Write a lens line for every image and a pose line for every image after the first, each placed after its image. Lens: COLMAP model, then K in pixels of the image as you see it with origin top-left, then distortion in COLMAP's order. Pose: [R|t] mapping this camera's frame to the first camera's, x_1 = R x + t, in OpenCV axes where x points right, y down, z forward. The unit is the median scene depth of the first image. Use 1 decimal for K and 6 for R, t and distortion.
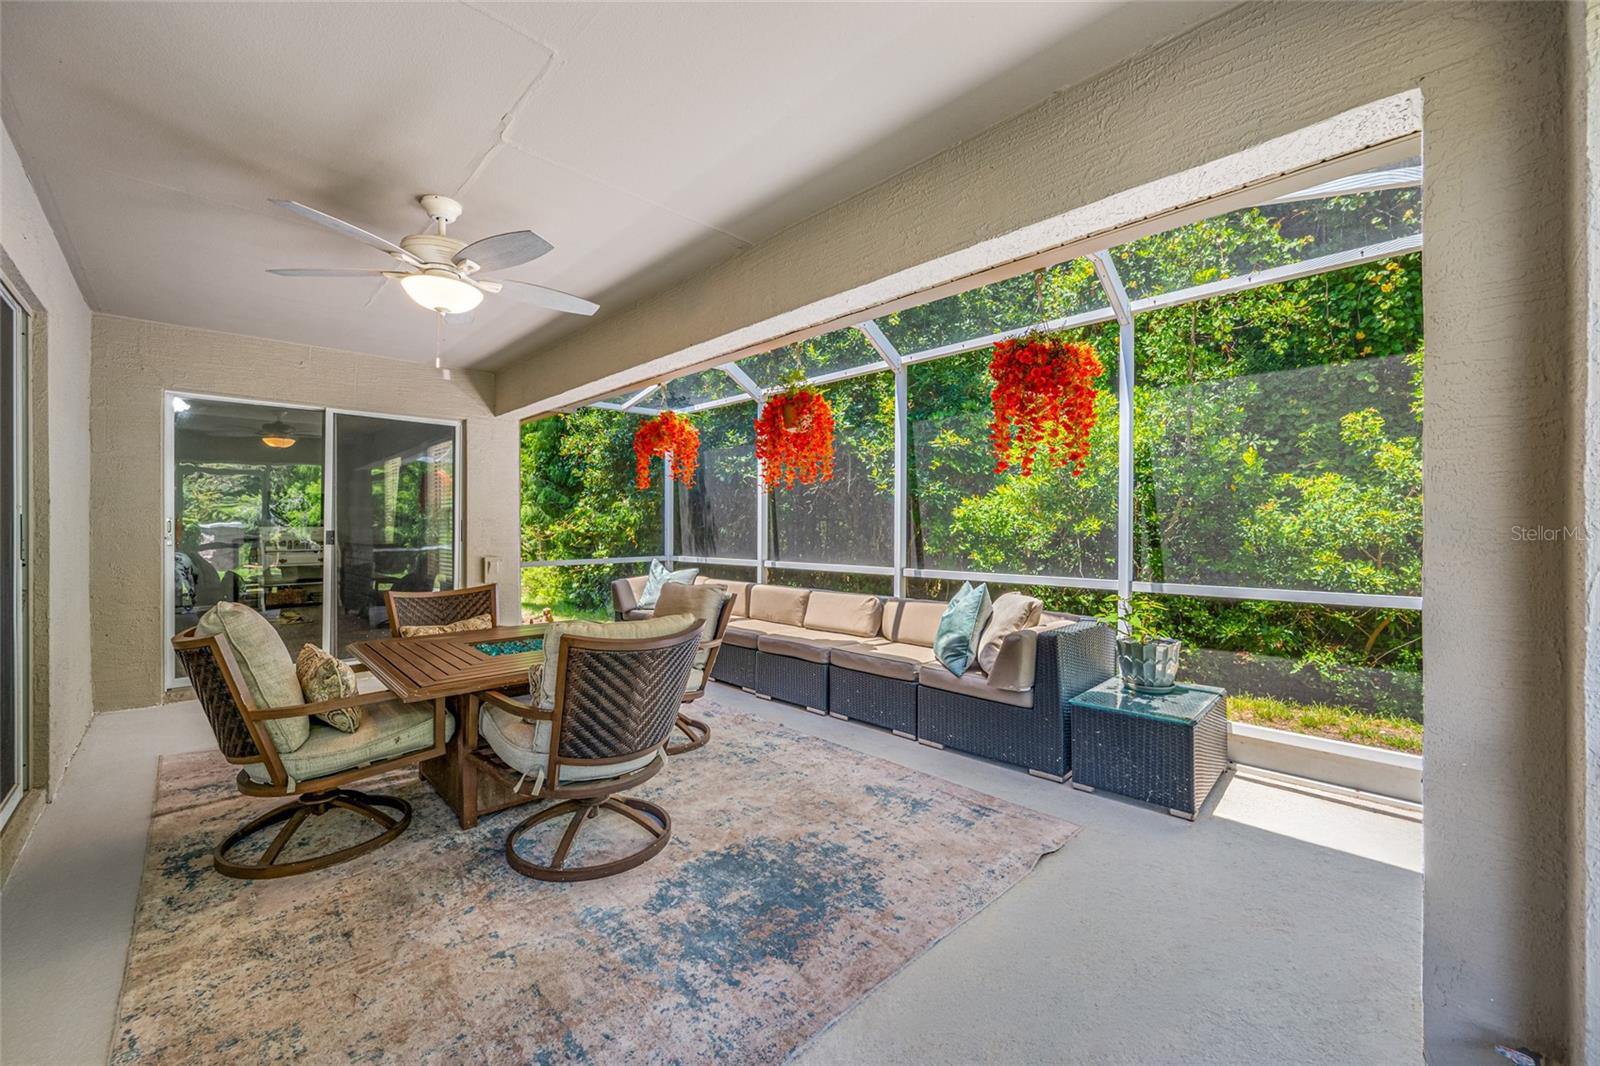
lens RADIAL K [[626.9, 0, 798.9], [0, 626.9, 524.6], [0, 0, 1]] dist [0.000468, 0.000045]
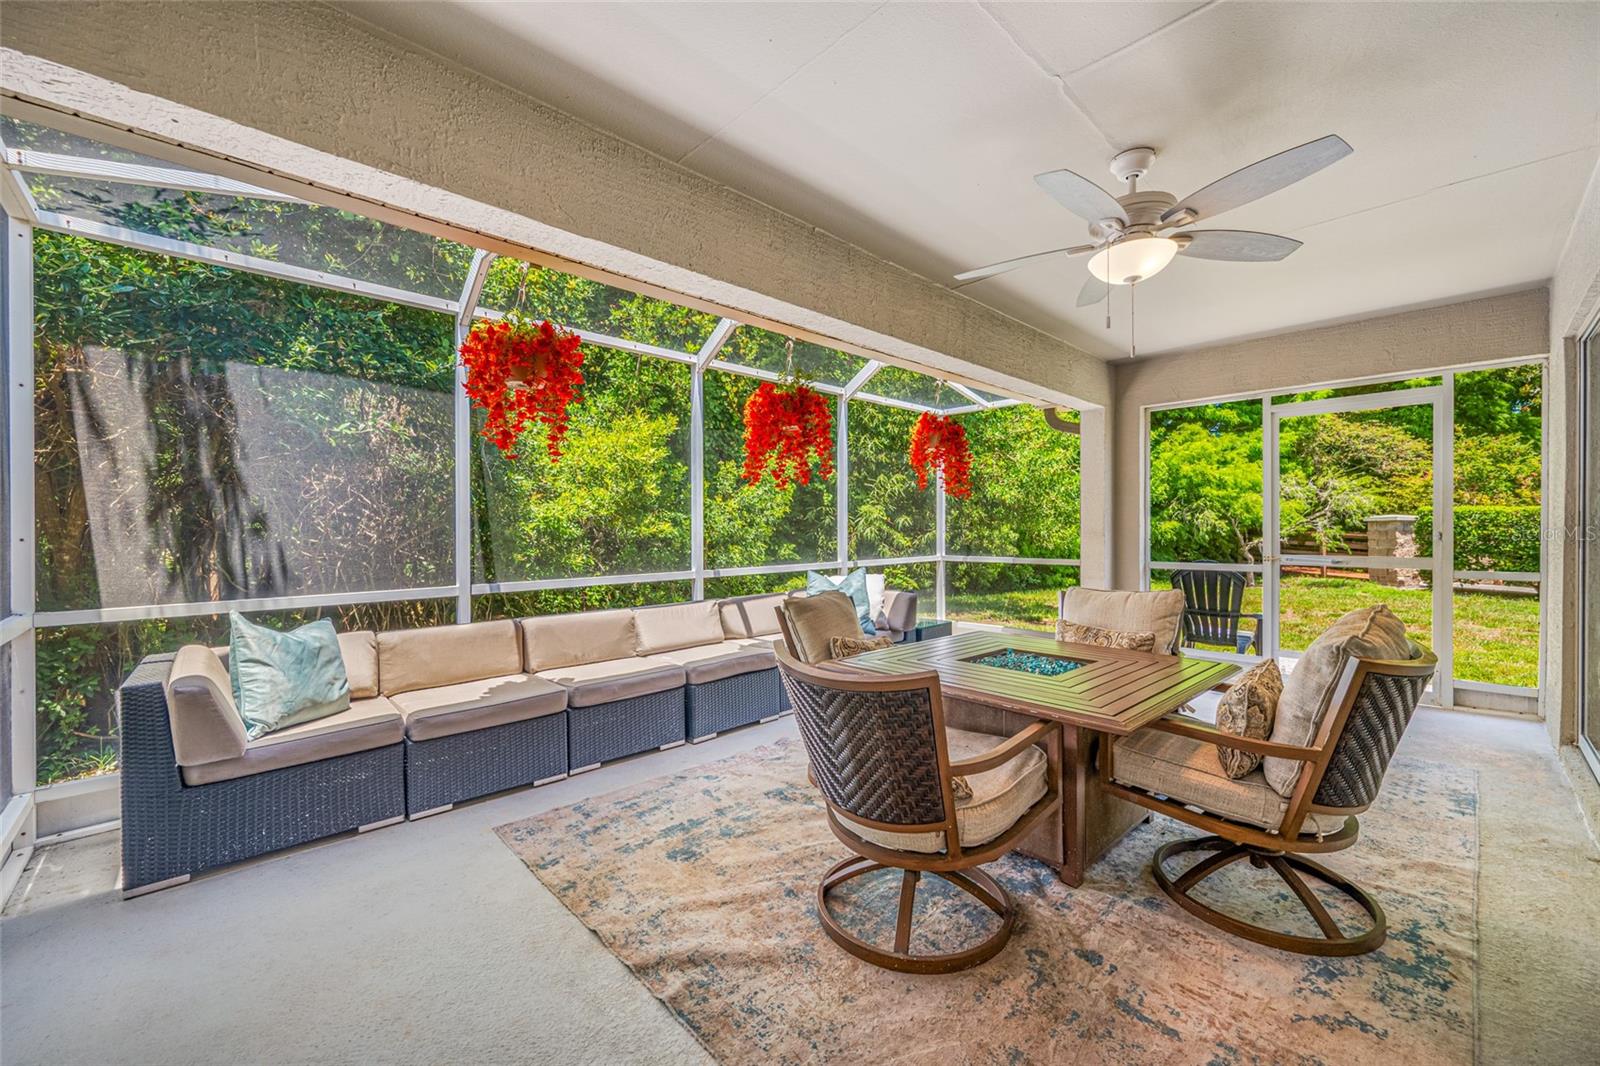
lens RADIAL K [[626.9, 0, 798.9], [0, 626.9, 524.6], [0, 0, 1]] dist [0.000468, 0.000045]
pose [[0.014105, 0.007095, 0.999875, -0.818010], [0.006785, 0.999951, -0.007191, 0.005708], [-0.999877, 0.006885, 0.014056, 0.811294]]
